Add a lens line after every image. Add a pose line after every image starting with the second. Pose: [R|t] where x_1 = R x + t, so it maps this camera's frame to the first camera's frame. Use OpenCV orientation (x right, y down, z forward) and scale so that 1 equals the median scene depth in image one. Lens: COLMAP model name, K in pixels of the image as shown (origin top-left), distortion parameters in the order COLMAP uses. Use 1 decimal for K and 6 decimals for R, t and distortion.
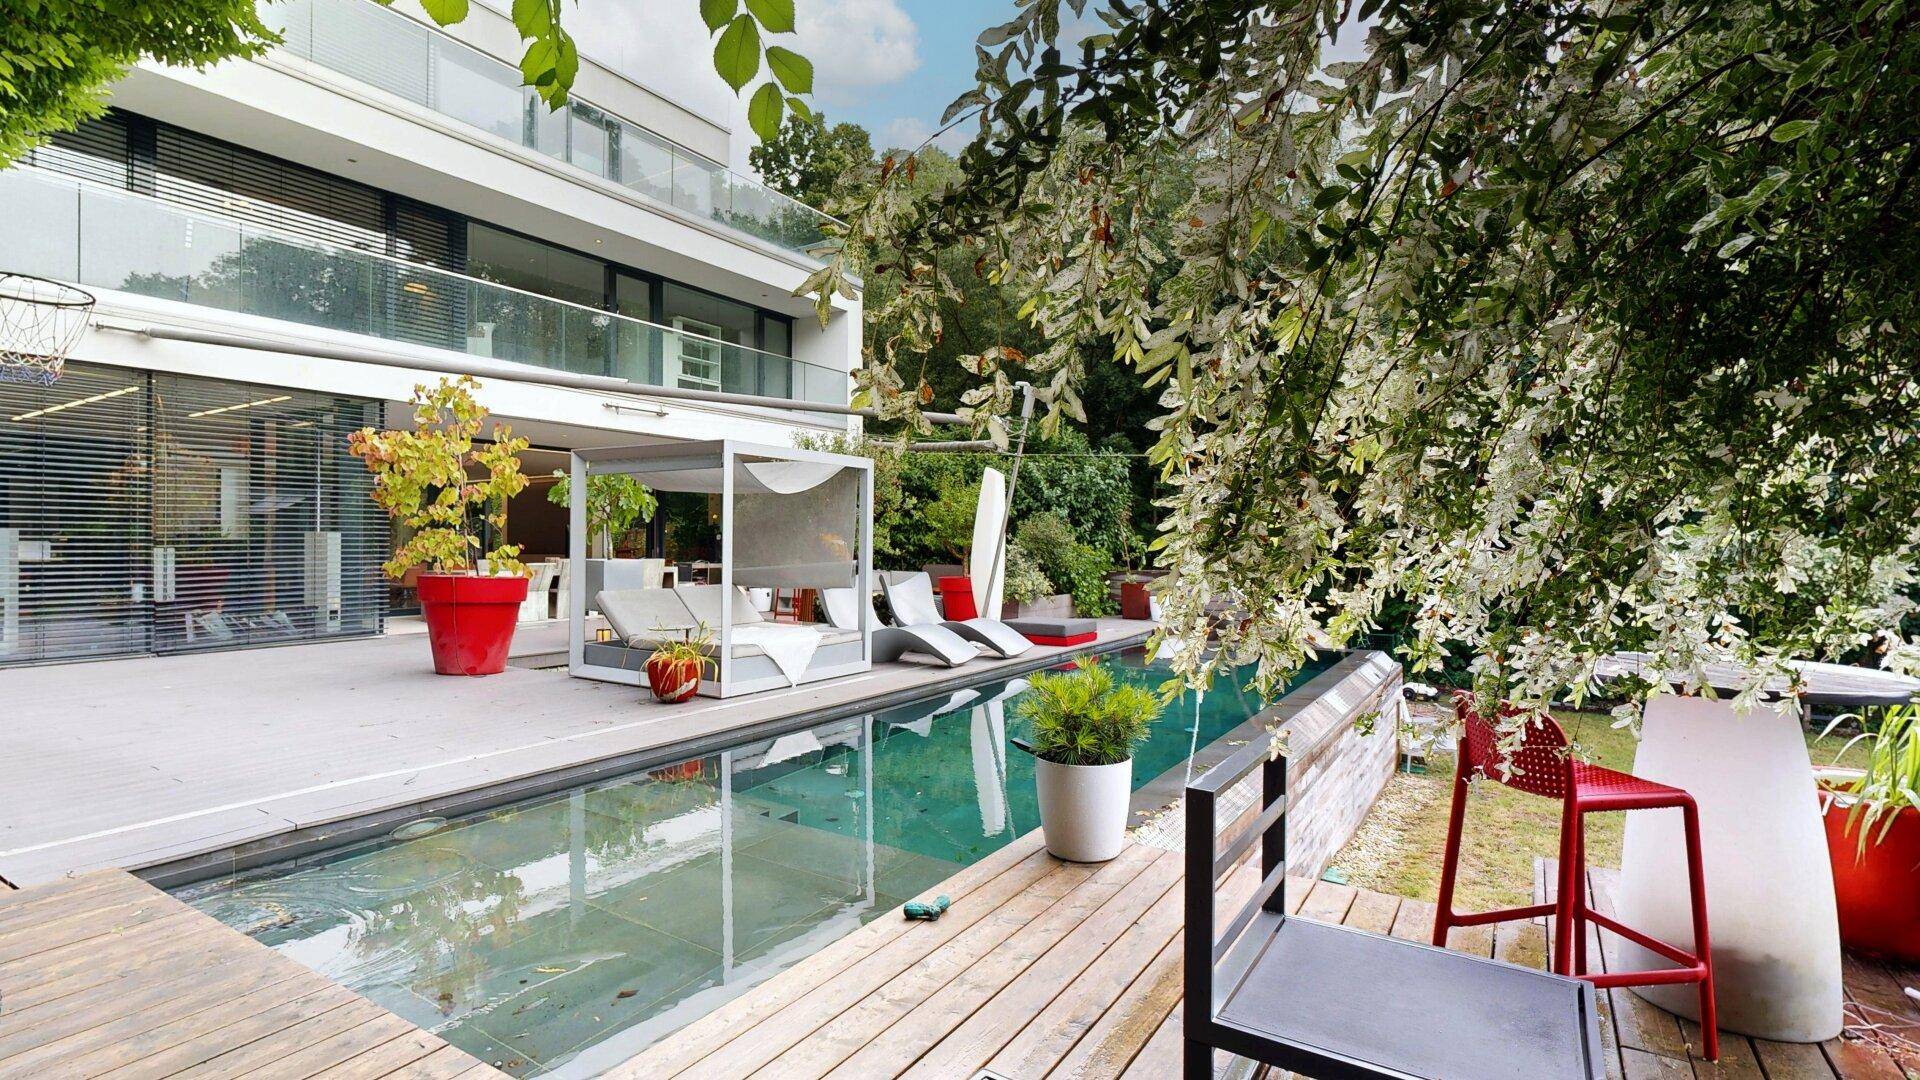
lens RADIAL K [[912.2, 0, 947.1], [0, 912.2, 547.1], [0, 0, 1]] dist [-0.001780, -0.000523]
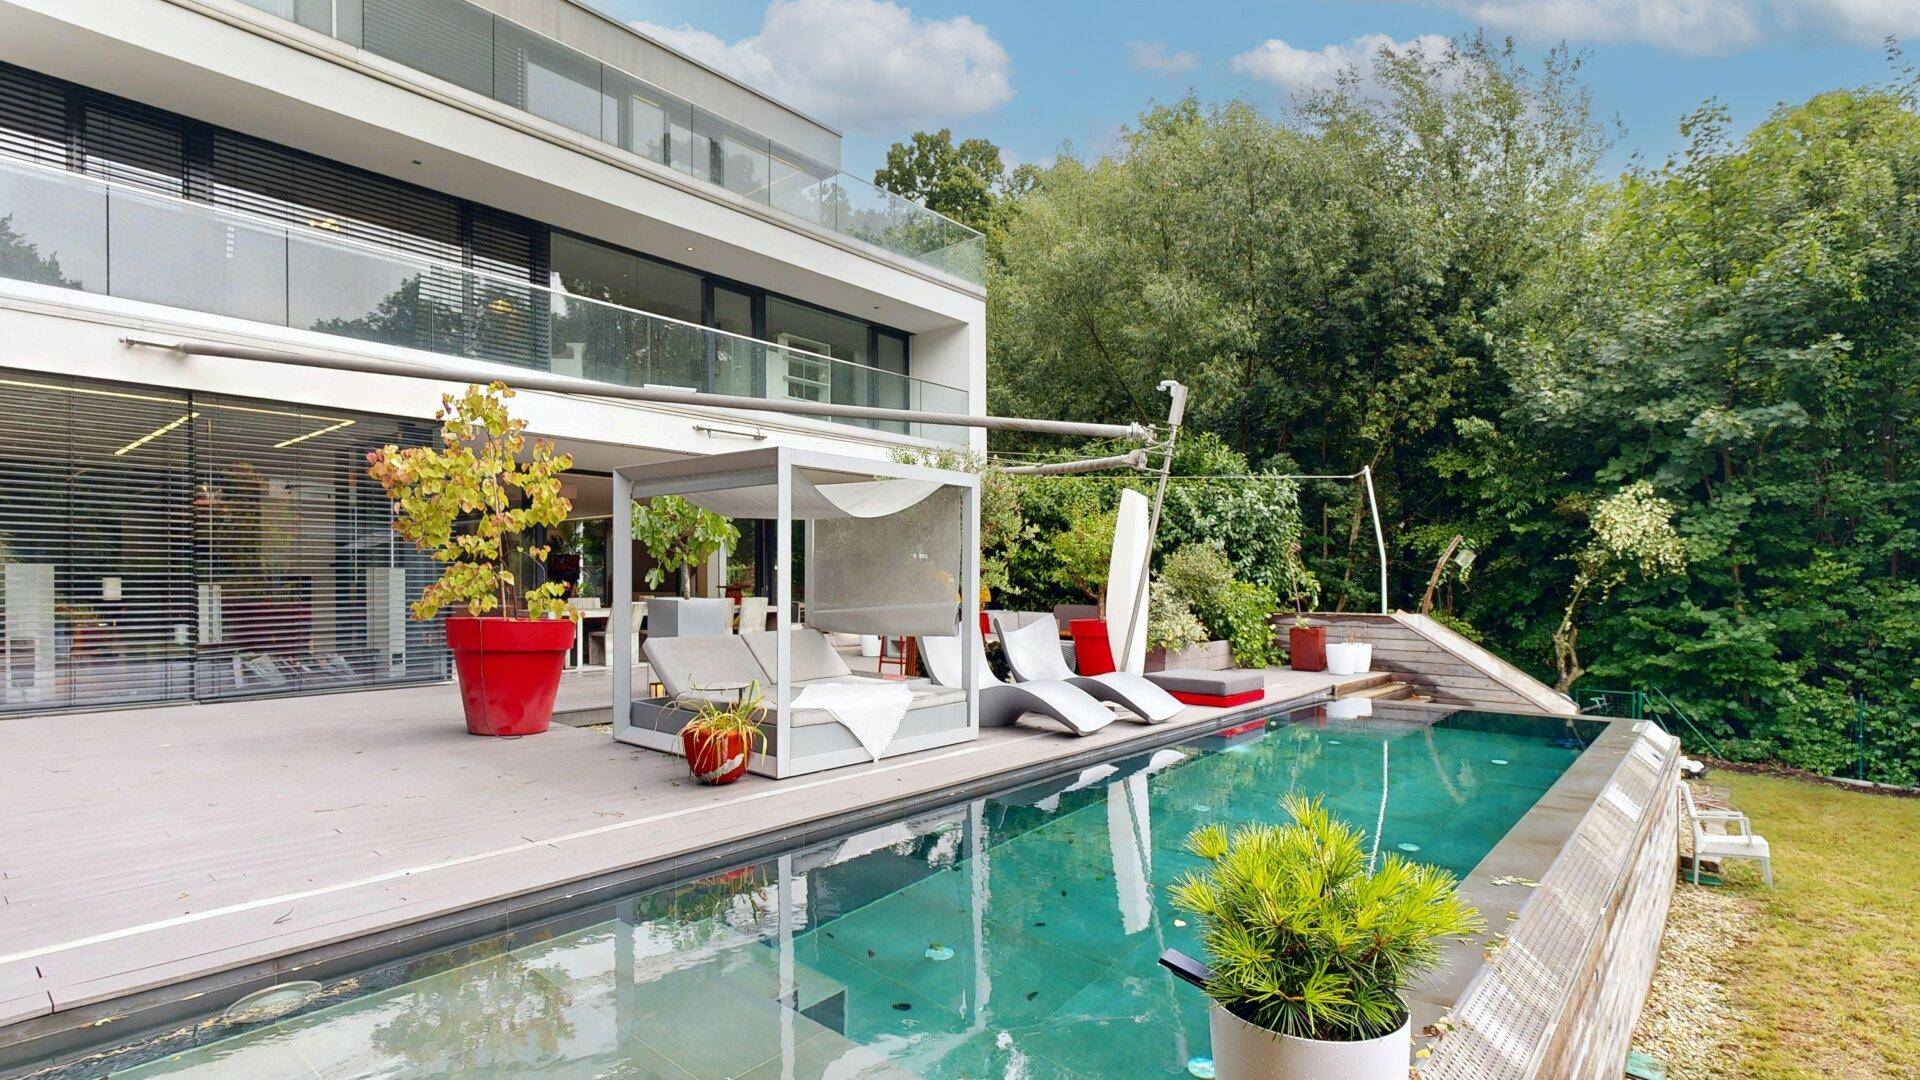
lens RADIAL K [[912.2, 0, 947.1], [0, 912.2, 547.1], [0, 0, 1]] dist [-0.001780, -0.000523]
pose [[0.988080, -0.005548, -0.153843, 0.012115], [-0.000850, 0.999139, -0.041490, -0.000071], [0.153941, 0.041127, 0.987224, 0.178876]]
